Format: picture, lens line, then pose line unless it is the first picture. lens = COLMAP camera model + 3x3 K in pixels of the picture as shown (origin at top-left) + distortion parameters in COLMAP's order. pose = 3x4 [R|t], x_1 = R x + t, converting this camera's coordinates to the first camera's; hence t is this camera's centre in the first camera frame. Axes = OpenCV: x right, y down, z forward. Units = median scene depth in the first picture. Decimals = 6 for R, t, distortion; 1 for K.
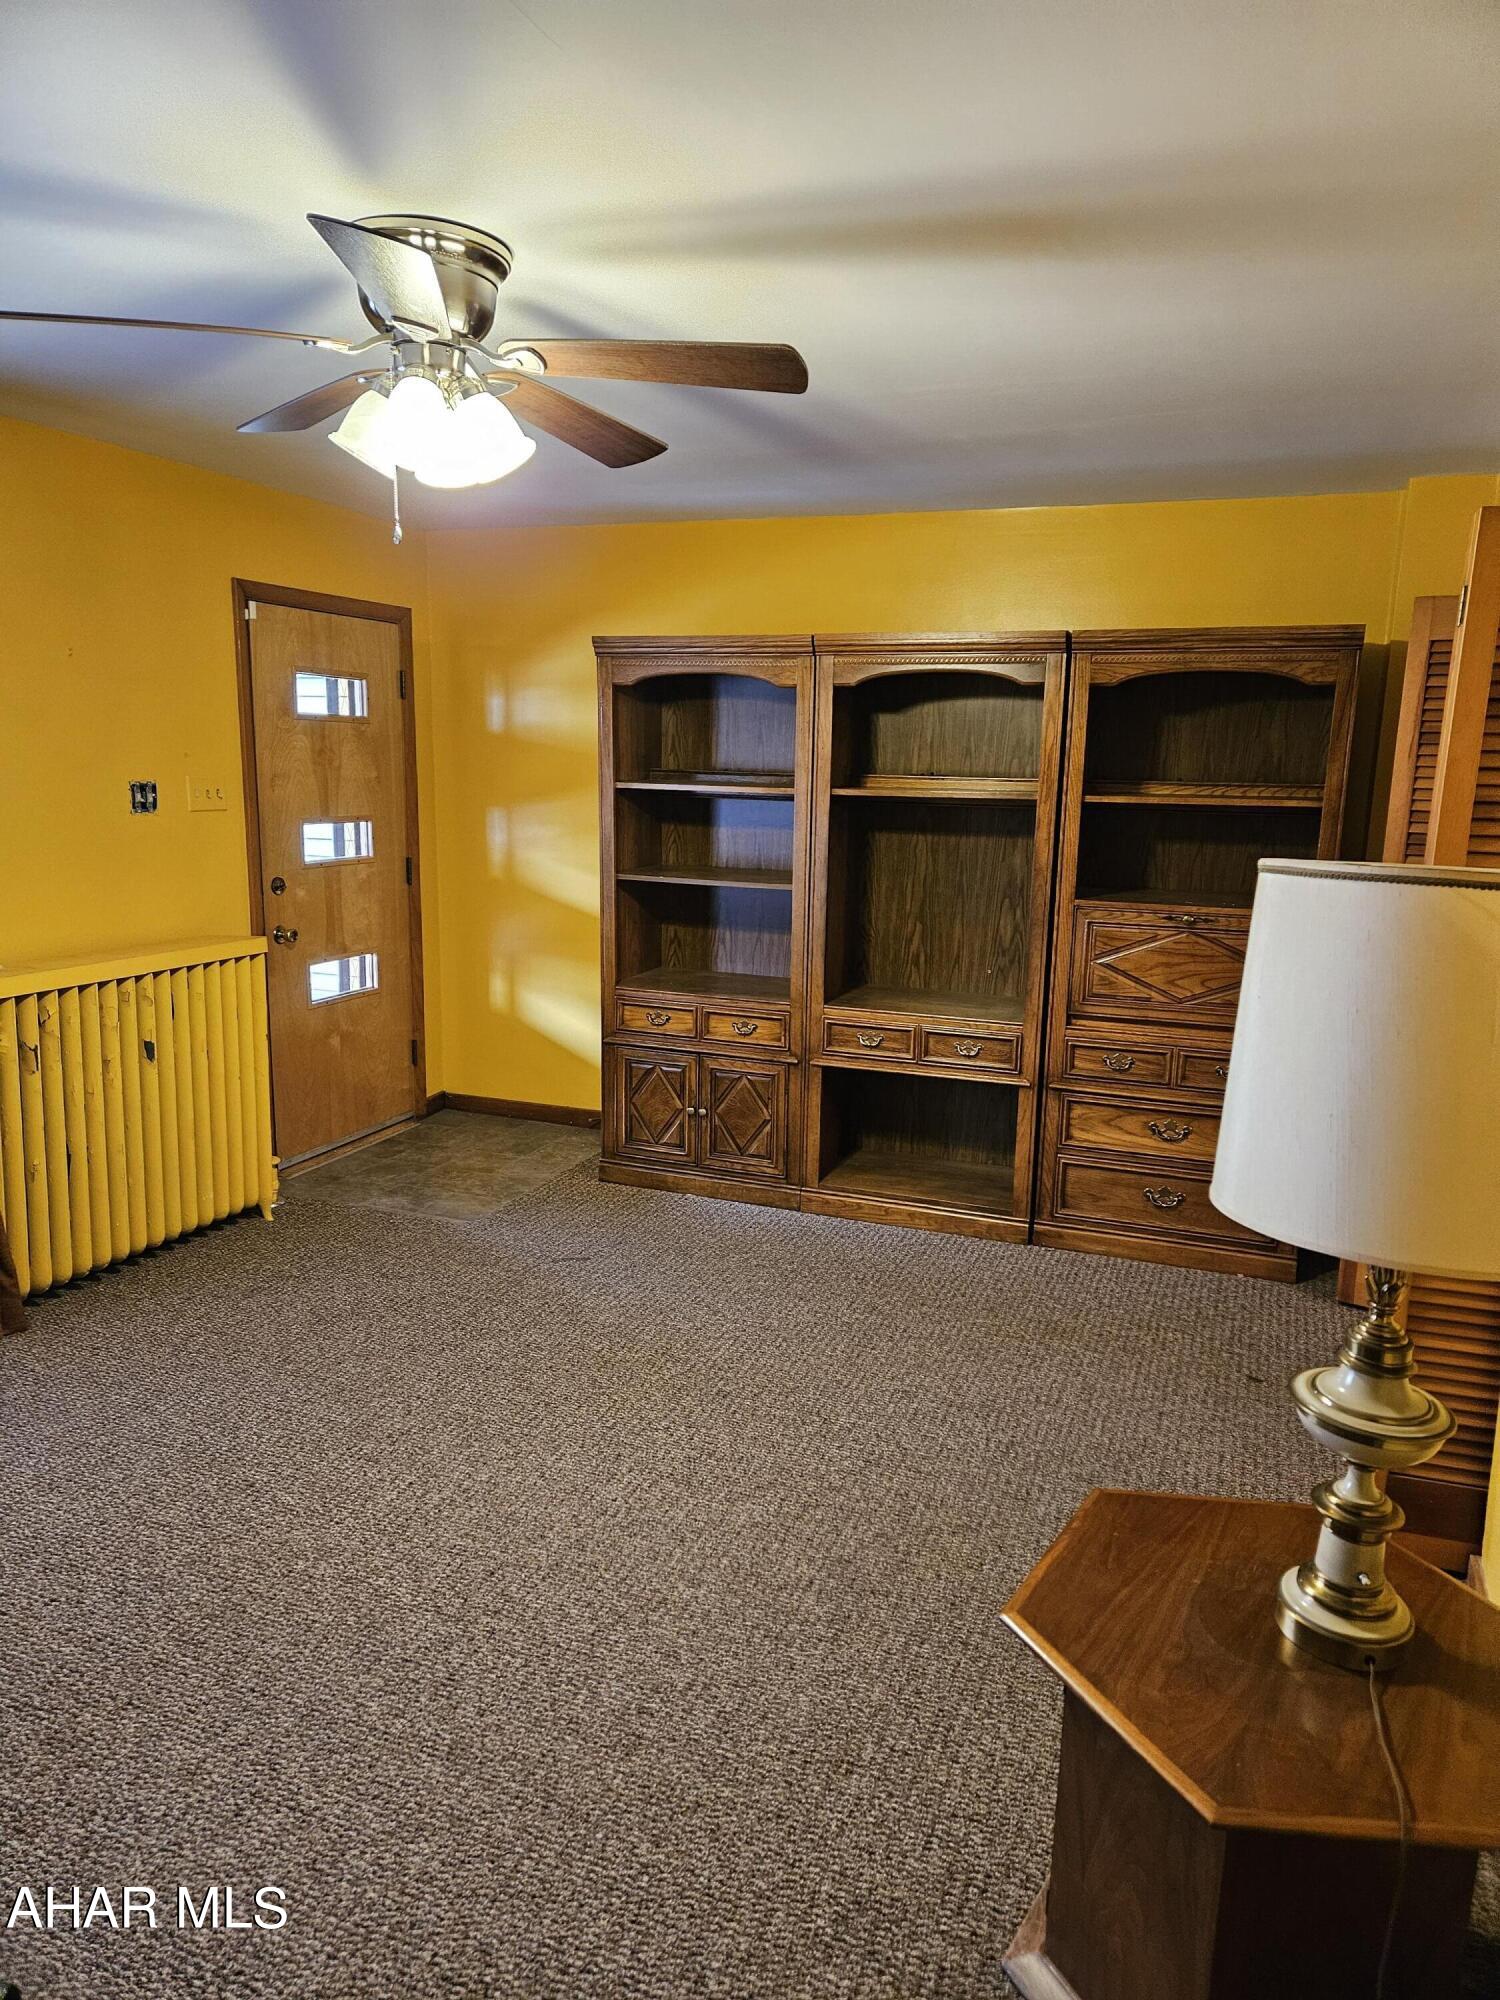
lens RADIAL K [[1288.1, 0, 752.2], [0, 1288.1, 993.8], [0, 0, 1]] dist [0.020879, 0.000305]
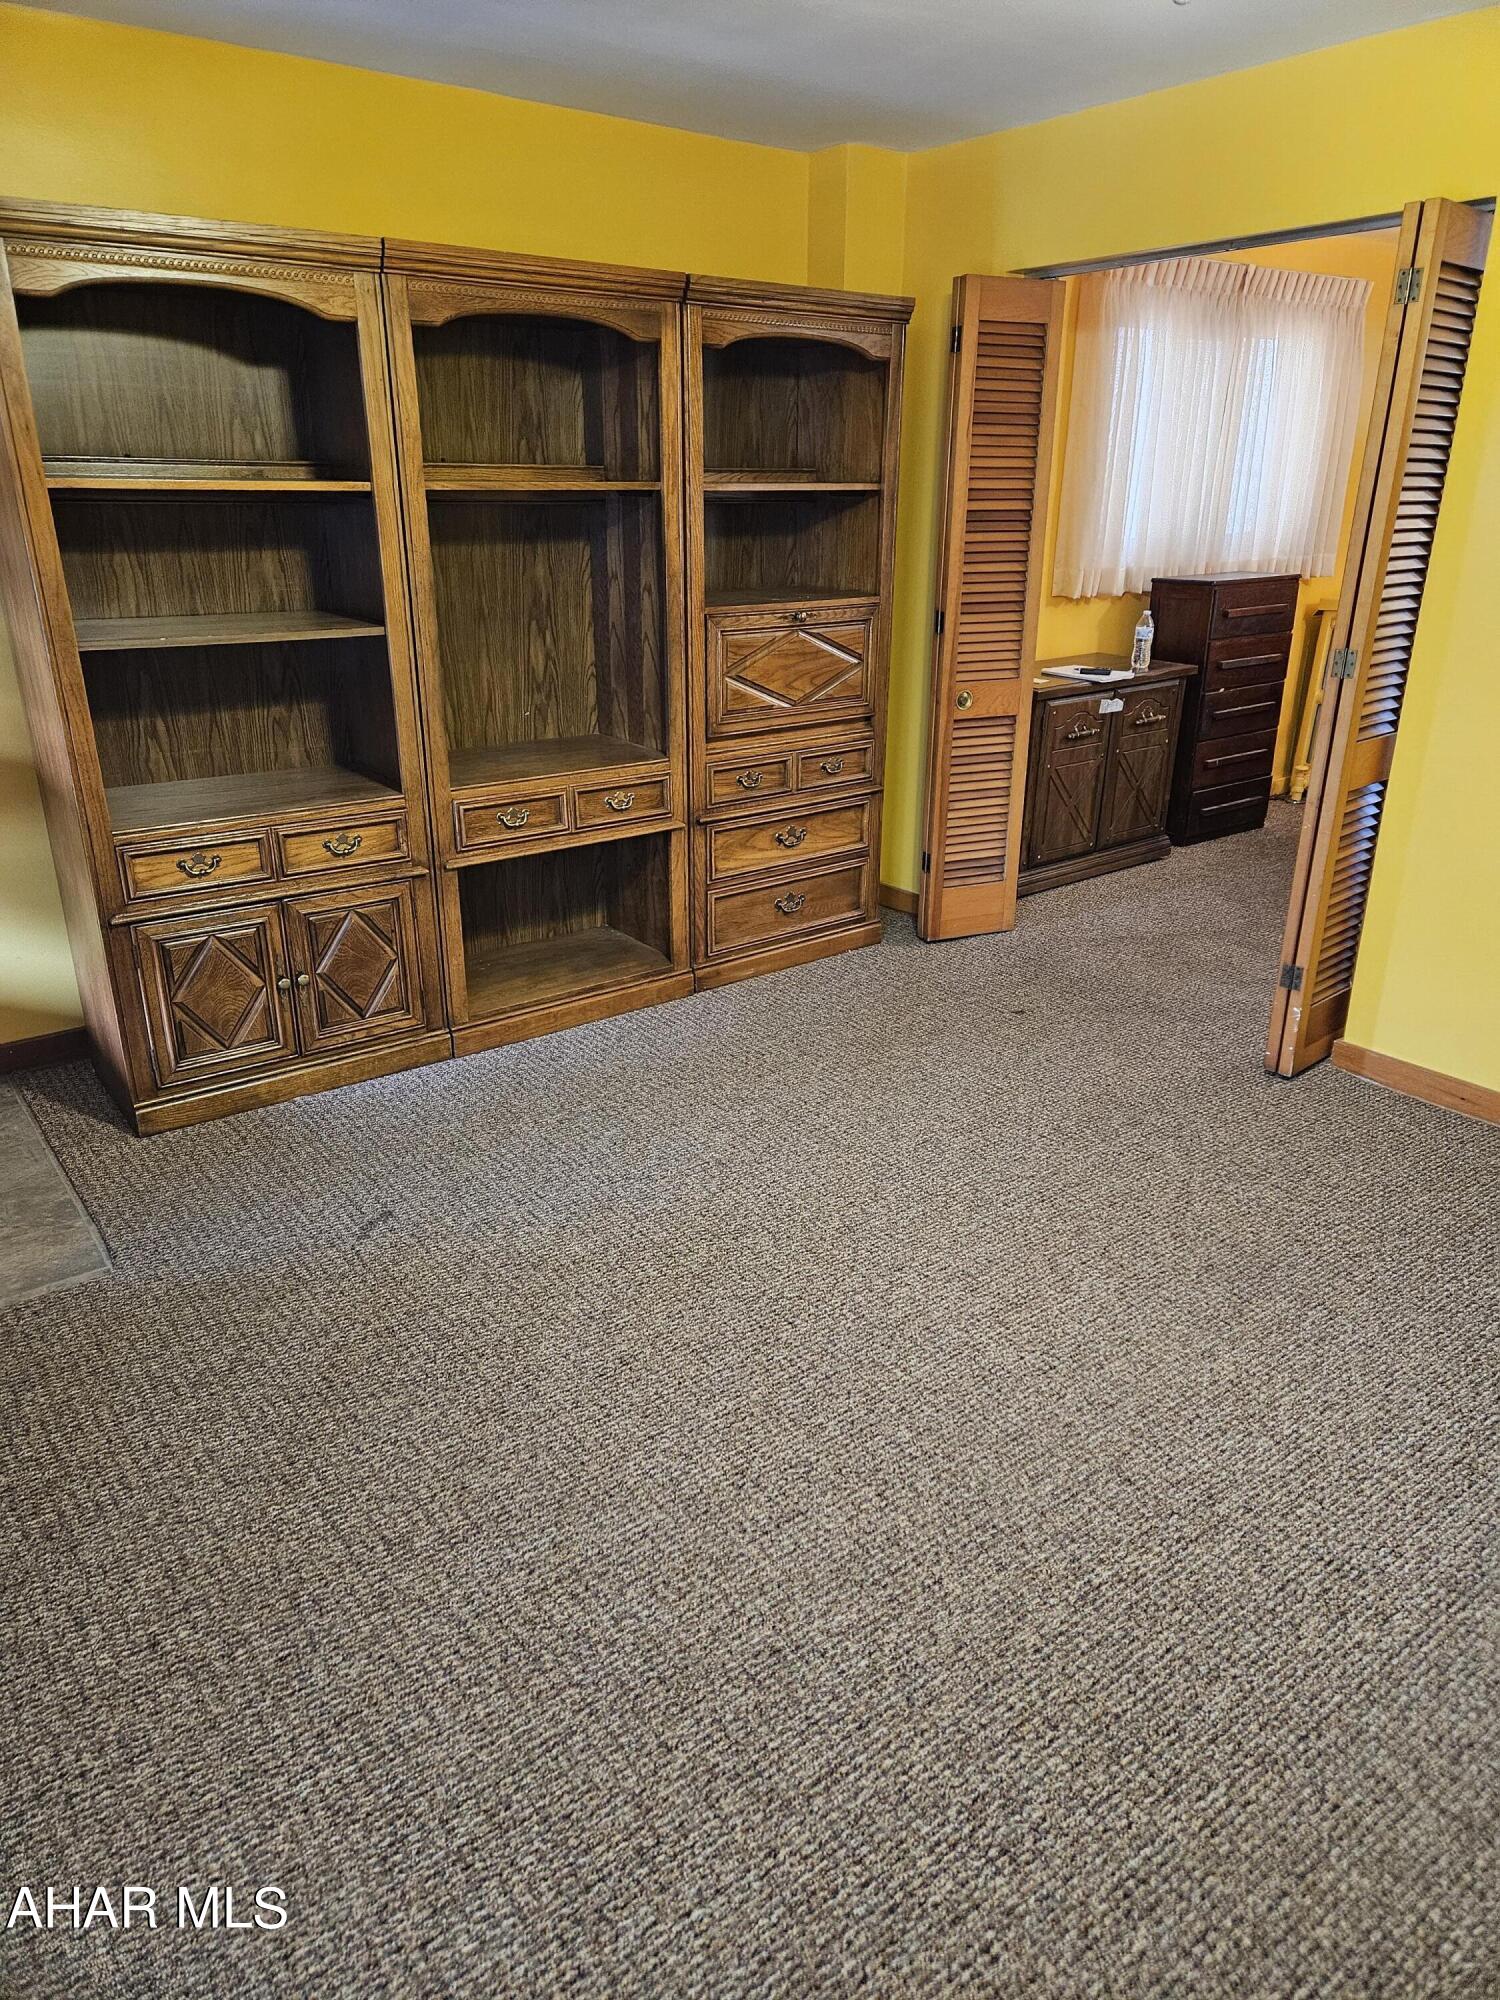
lens RADIAL K [[1337.3, 0, 751.4], [0, 1337.3, 1013.2], [0, 0, 1]] dist [0.043402, -0.012939]
pose [[0.524771, -0.332567, 0.783591, -0.509294], [0.158087, 0.942586, 0.294176, -0.069875], [-0.836435, -0.030500, 0.547217, 0.410168]]
